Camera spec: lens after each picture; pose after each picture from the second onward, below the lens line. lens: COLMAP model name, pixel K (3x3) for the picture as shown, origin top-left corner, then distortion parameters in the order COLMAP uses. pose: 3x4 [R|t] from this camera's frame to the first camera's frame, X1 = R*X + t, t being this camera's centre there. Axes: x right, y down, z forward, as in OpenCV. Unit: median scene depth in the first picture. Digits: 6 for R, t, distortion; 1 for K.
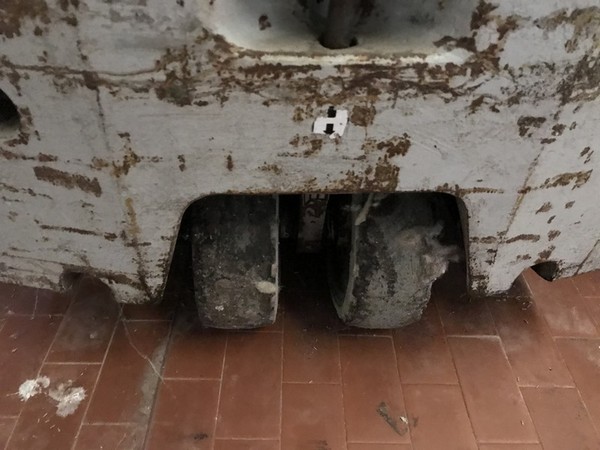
lens RADIAL K [[495.4, 0, 300.0], [0, 495.4, 225.0], [0, 0, 1]] dist [0.042930, -0.022333]
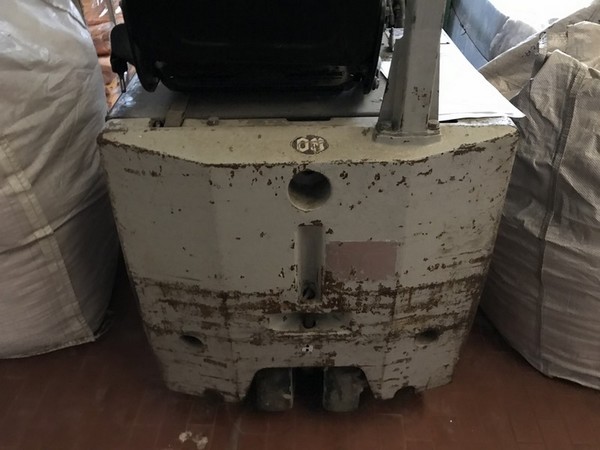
lens RADIAL K [[495.4, 0, 300.0], [0, 495.4, 225.0], [0, 0, 1]] dist [0.042930, -0.022333]
pose [[0.997759, -0.006666, -0.066572, 0.197377], [0.002517, 0.998060, -0.062201, -0.683616], [0.066857, 0.061894, 0.995841, -1.781597]]
